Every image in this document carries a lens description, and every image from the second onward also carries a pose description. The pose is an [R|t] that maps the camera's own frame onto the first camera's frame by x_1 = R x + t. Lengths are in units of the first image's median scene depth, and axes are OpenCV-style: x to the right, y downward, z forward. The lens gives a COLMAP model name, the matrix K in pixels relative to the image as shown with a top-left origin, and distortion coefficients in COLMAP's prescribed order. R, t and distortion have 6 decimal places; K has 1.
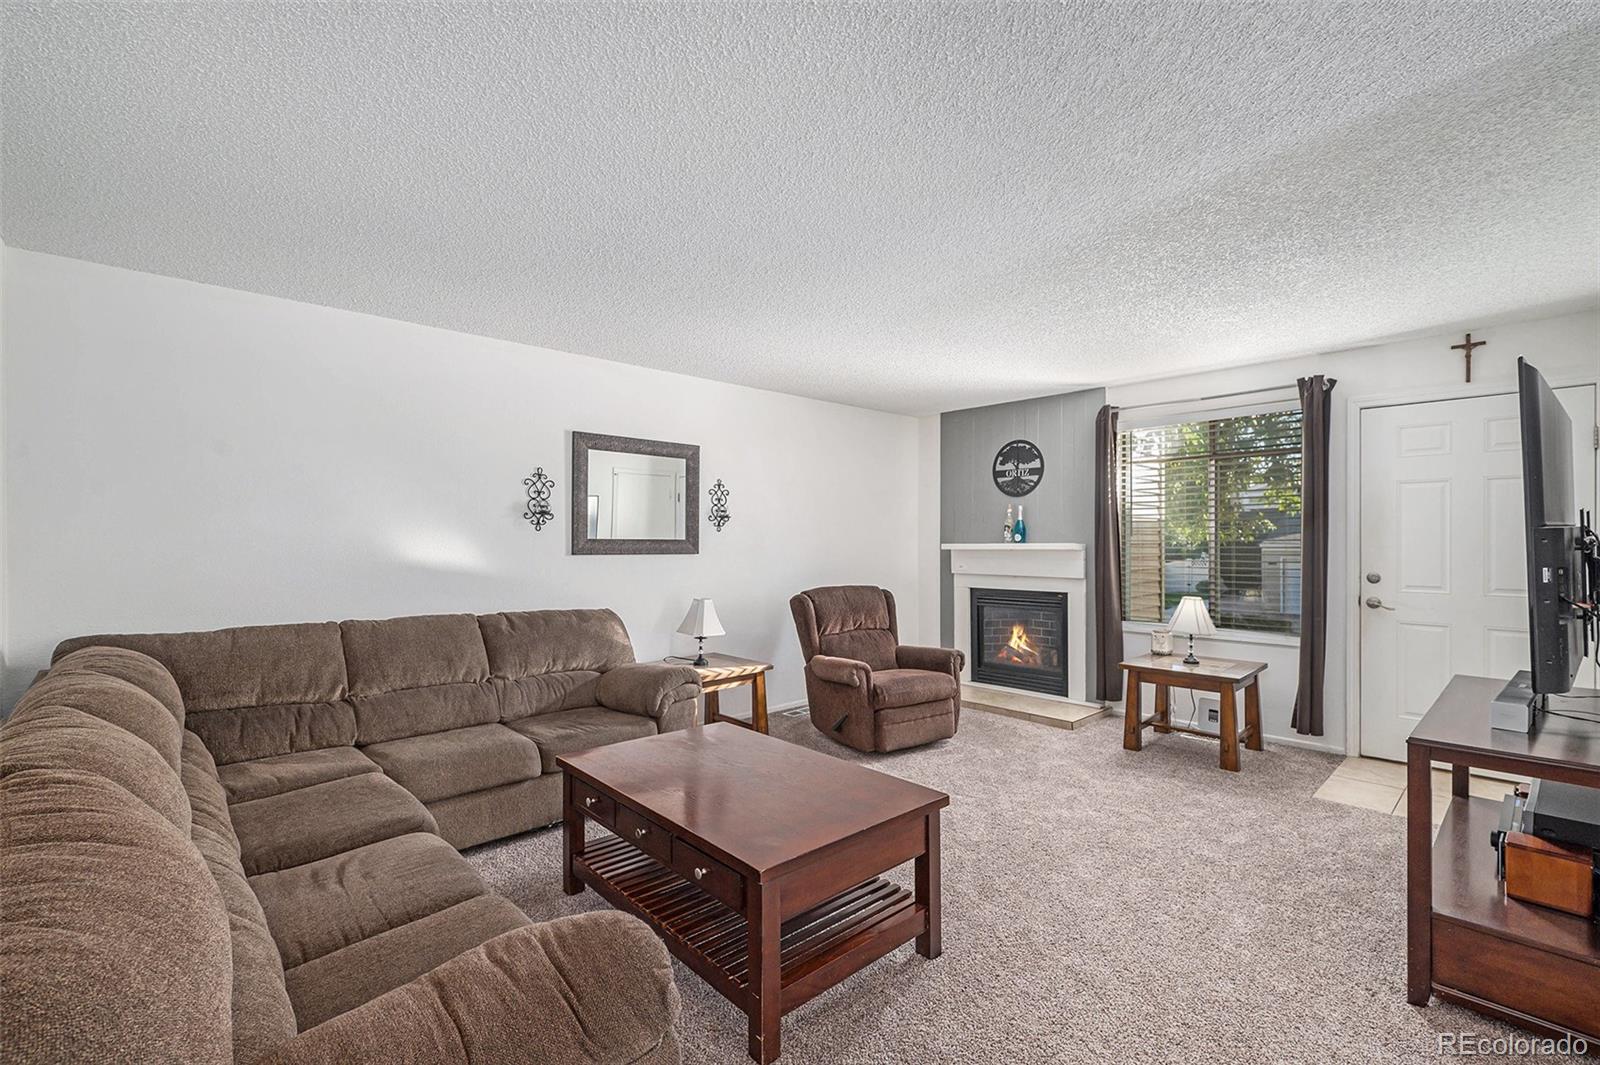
lens RADIAL K [[698.3, 0, 792.0], [0, 698.3, 539.7], [0, 0, 1]] dist [0.001818, 0.000081]
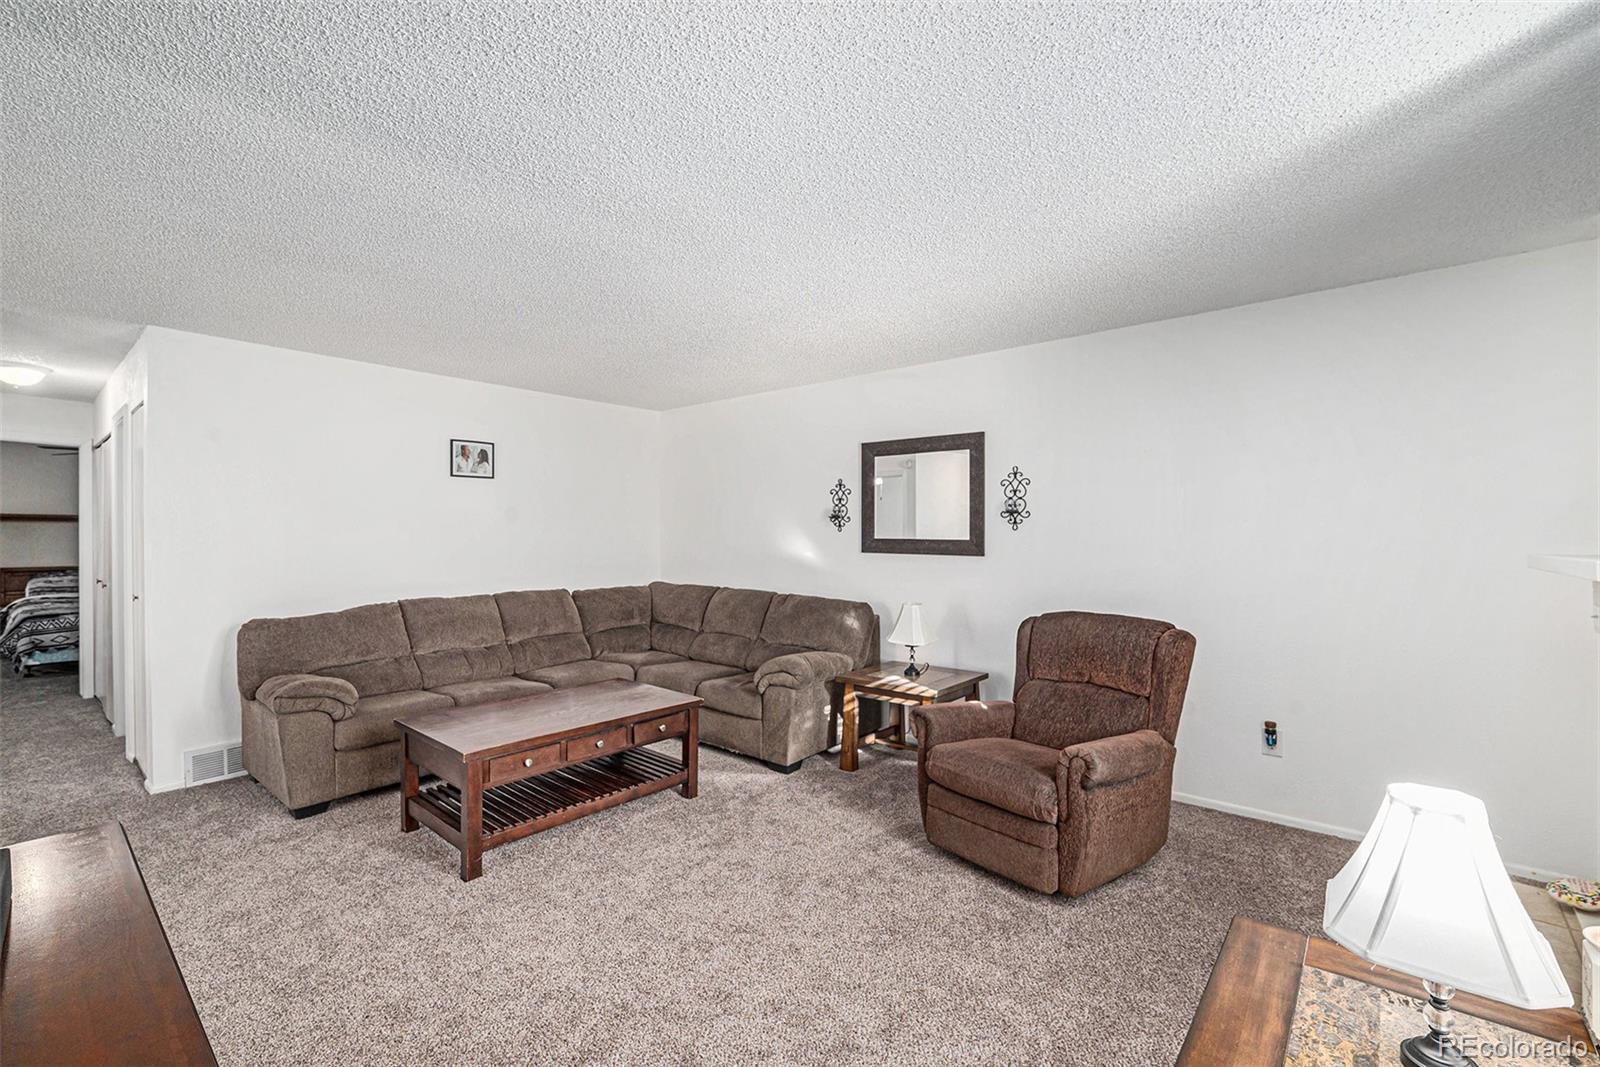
lens RADIAL K [[698.3, 0, 795.1], [0, 698.3, 532.9], [0, 0, 1]] dist [0.001818, 0.000081]
pose [[0.103170, -0.001726, -0.994662, 0.756562], [-0.000993, 0.999998, -0.001838, -0.007364], [0.994663, 0.001178, 0.103168, 0.730048]]
